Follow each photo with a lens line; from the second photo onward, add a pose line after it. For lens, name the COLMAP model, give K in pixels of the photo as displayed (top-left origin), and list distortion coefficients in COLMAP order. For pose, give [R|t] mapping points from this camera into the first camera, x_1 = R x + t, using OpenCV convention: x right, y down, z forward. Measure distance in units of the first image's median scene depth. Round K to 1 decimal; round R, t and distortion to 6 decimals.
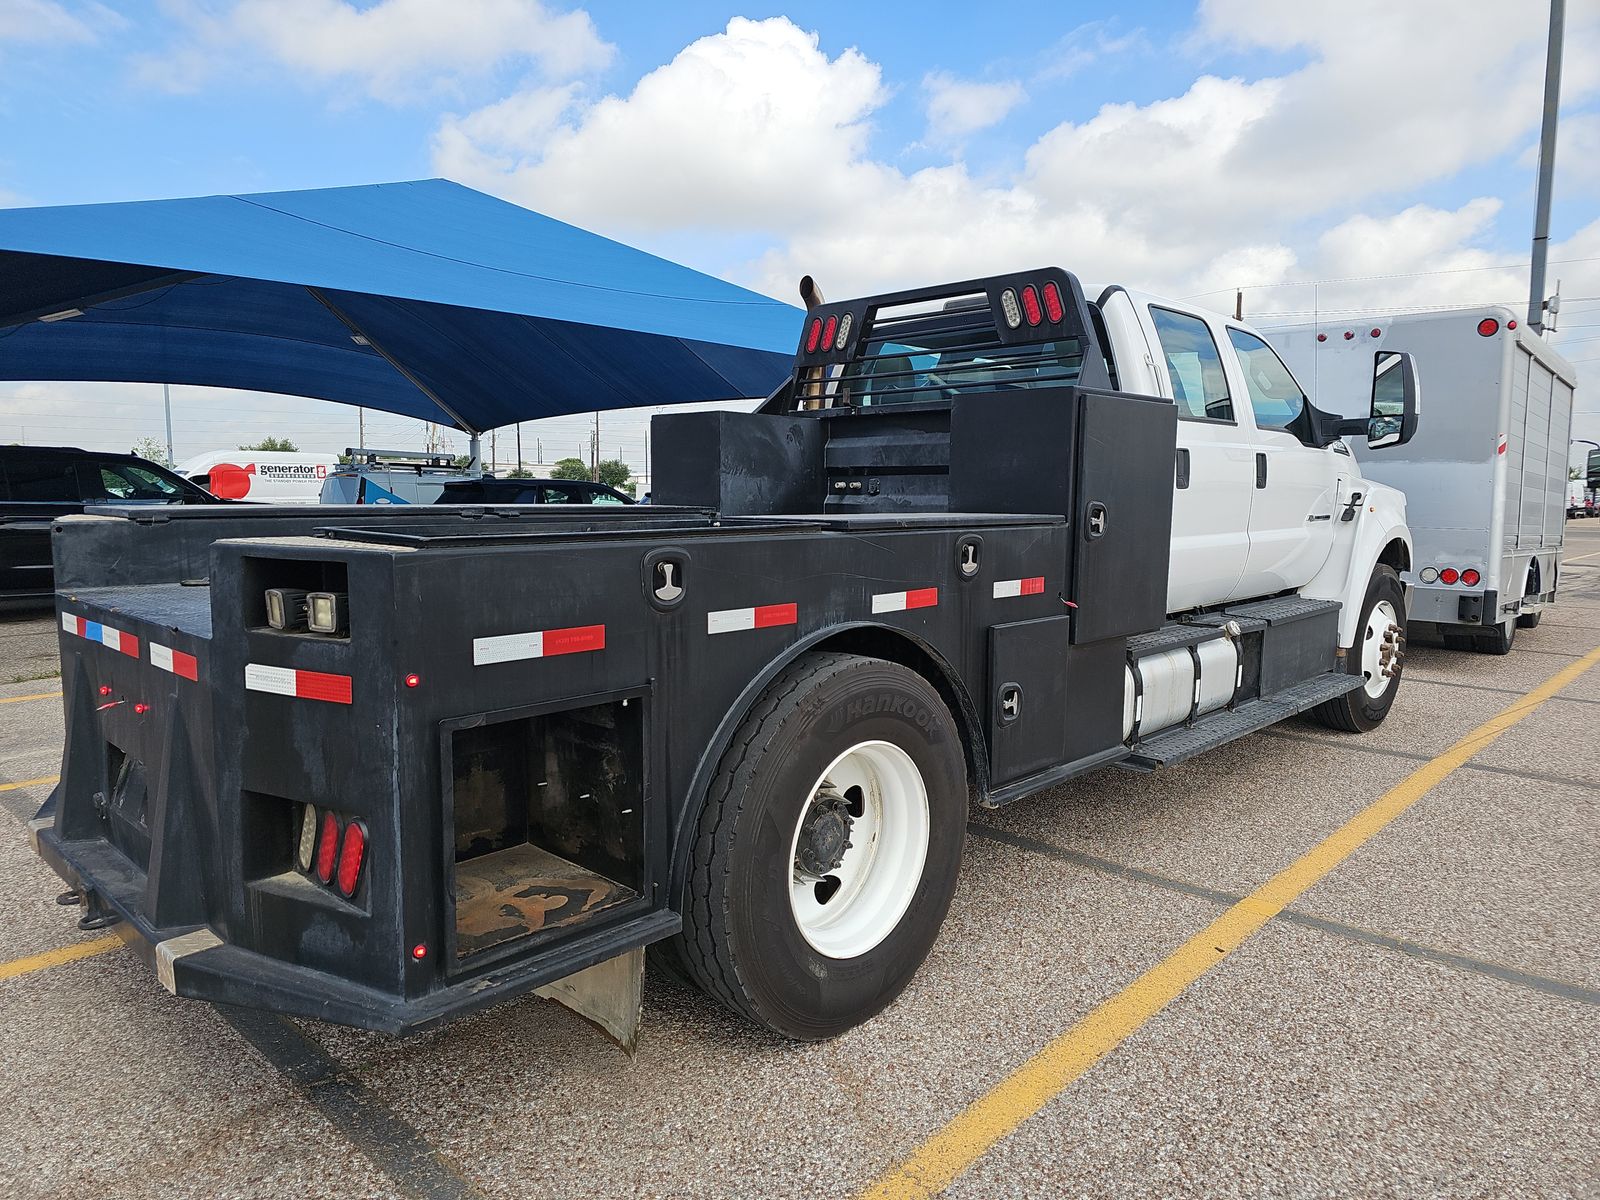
lens RADIAL K [[1065.9, 0, 798.8], [0, 1065.9, 602.7], [0, 0, 1]] dist [0.037064, -0.024507]
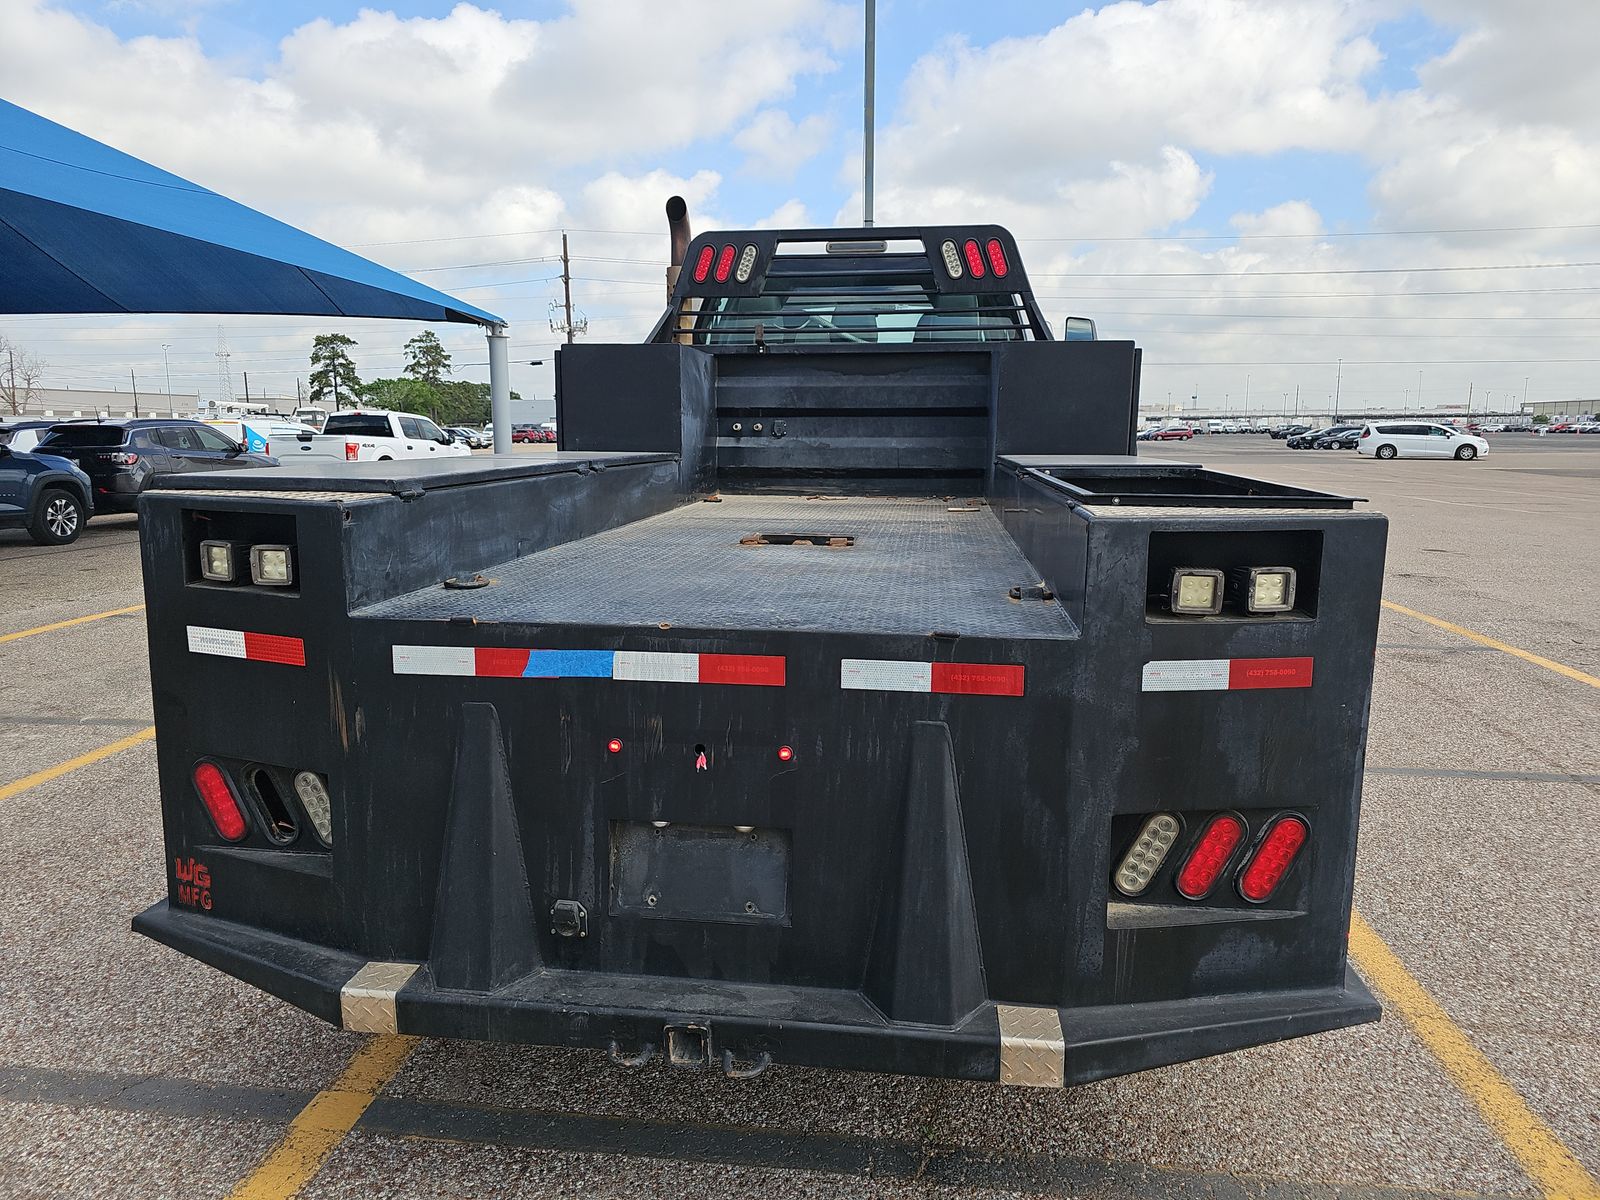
lens RADIAL K [[1065.9, 0, 808.0], [0, 1065.9, 588.4], [0, 0, 1]] dist [0.037064, -0.024507]
pose [[0.794720, -0.093875, 0.599672, -0.468771], [0.064440, 0.995433, 0.070429, -0.028940], [-0.603545, -0.017328, 0.797140, 0.194207]]
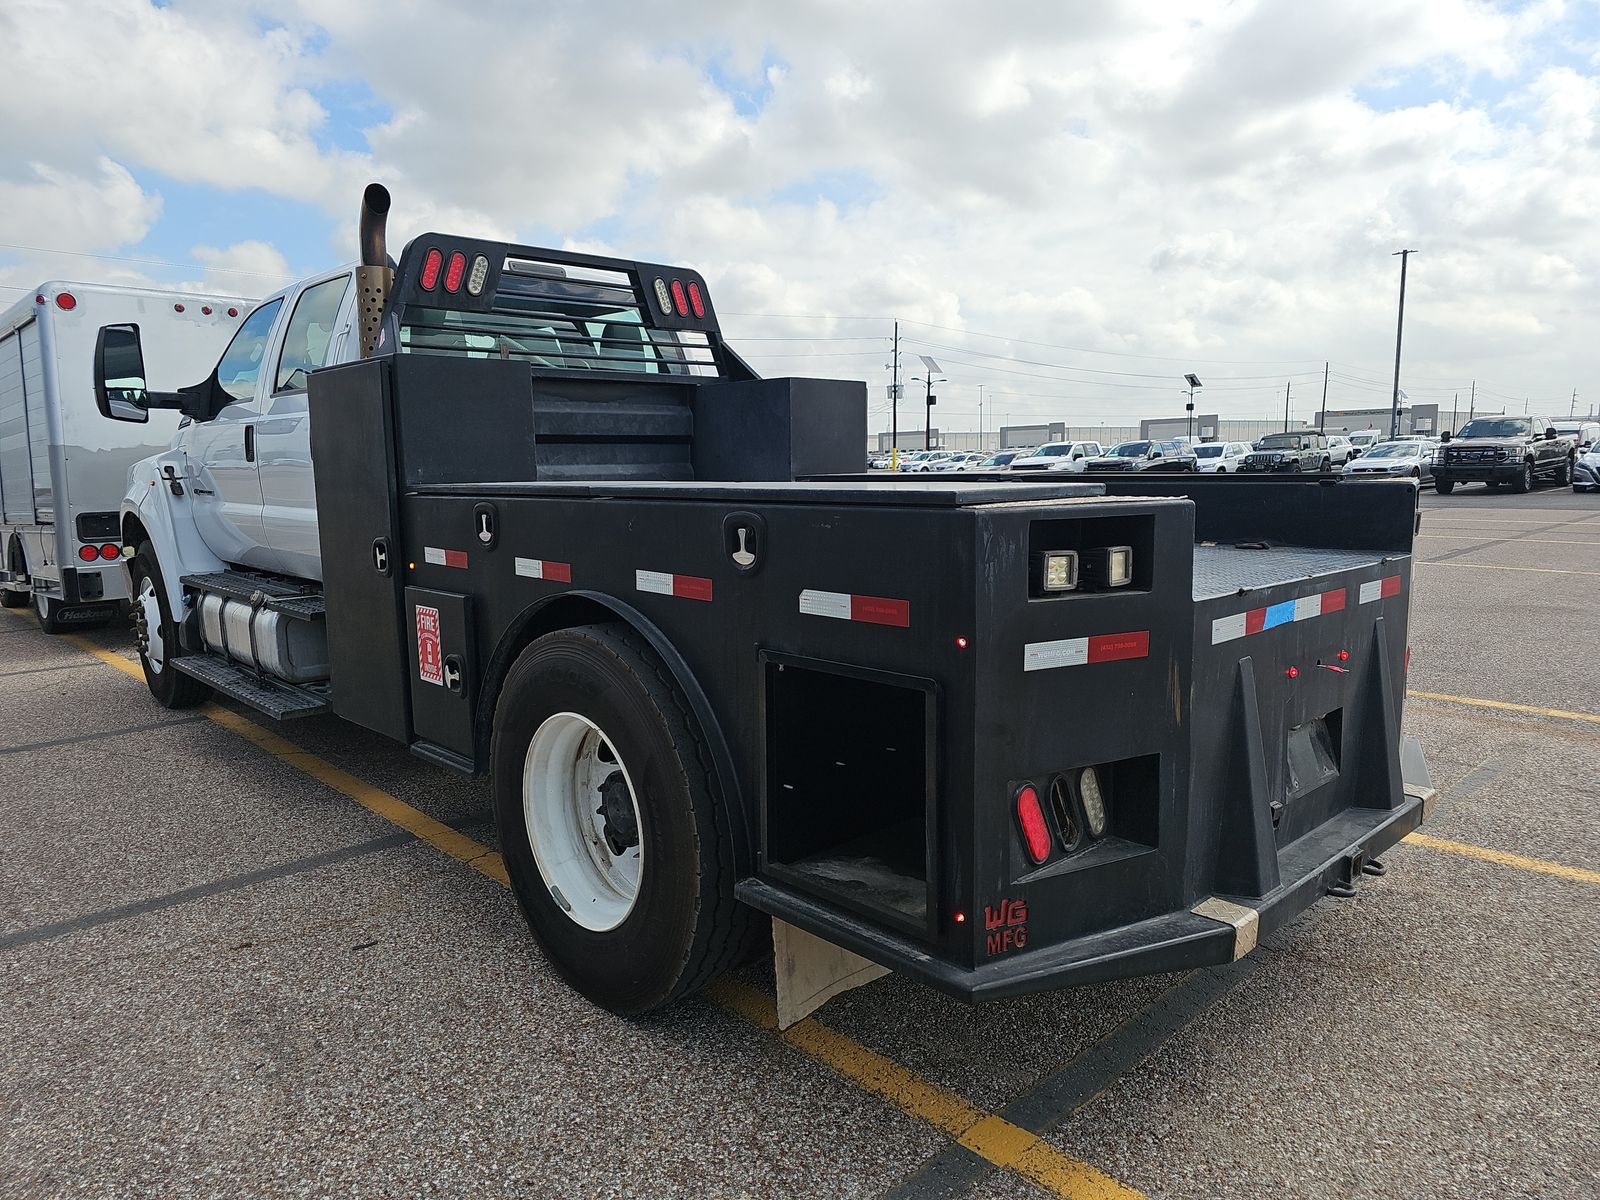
lens RADIAL K [[1065.9, 0, 798.1], [0, 1065.9, 613.4], [0, 0, 1]] dist [0.037064, -0.024507]
pose [[0.062881, -0.147780, 0.987019, -0.760893], [0.122561, 0.982634, 0.139316, -0.071115], [-0.990467, 0.112210, 0.079901, 0.656584]]
